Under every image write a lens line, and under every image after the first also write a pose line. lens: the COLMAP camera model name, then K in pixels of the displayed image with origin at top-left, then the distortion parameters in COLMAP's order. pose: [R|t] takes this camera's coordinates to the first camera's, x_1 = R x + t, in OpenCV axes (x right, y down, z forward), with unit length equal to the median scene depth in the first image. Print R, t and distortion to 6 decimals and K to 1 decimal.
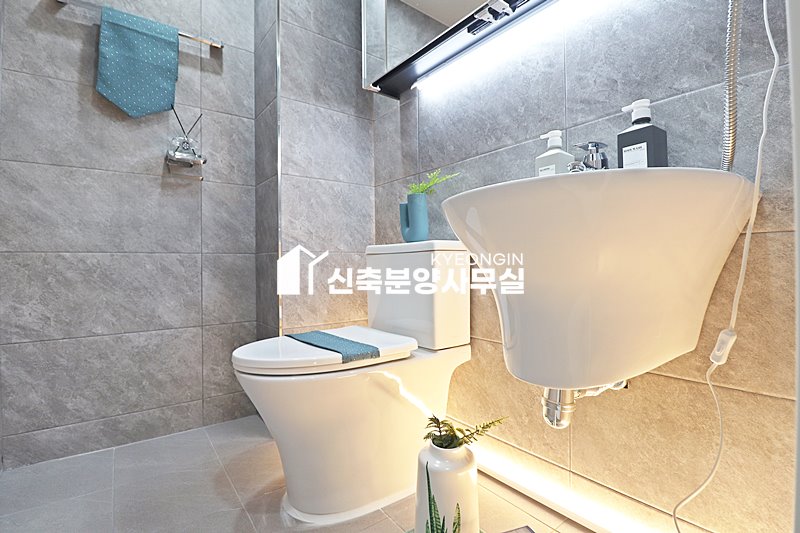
lens RADIAL K [[369.3, 0, 392.0], [0, 369.3, 265.8], [0, 0, 1]] dist [-0.004101, -0.011244]
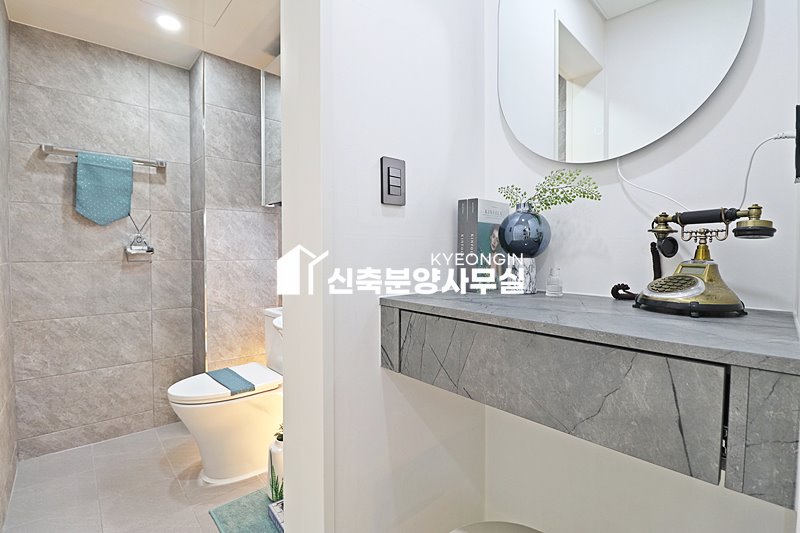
lens RADIAL K [[369.3, 0, 396.6], [0, 369.3, 261.9], [0, 0, 1]] dist [-0.004101, -0.011244]
pose [[0.995868, 0.009834, 0.090281, 0.348567], [-0.012611, 0.999463, 0.030248, -0.314686], [-0.089935, -0.031262, 0.995457, -0.584968]]
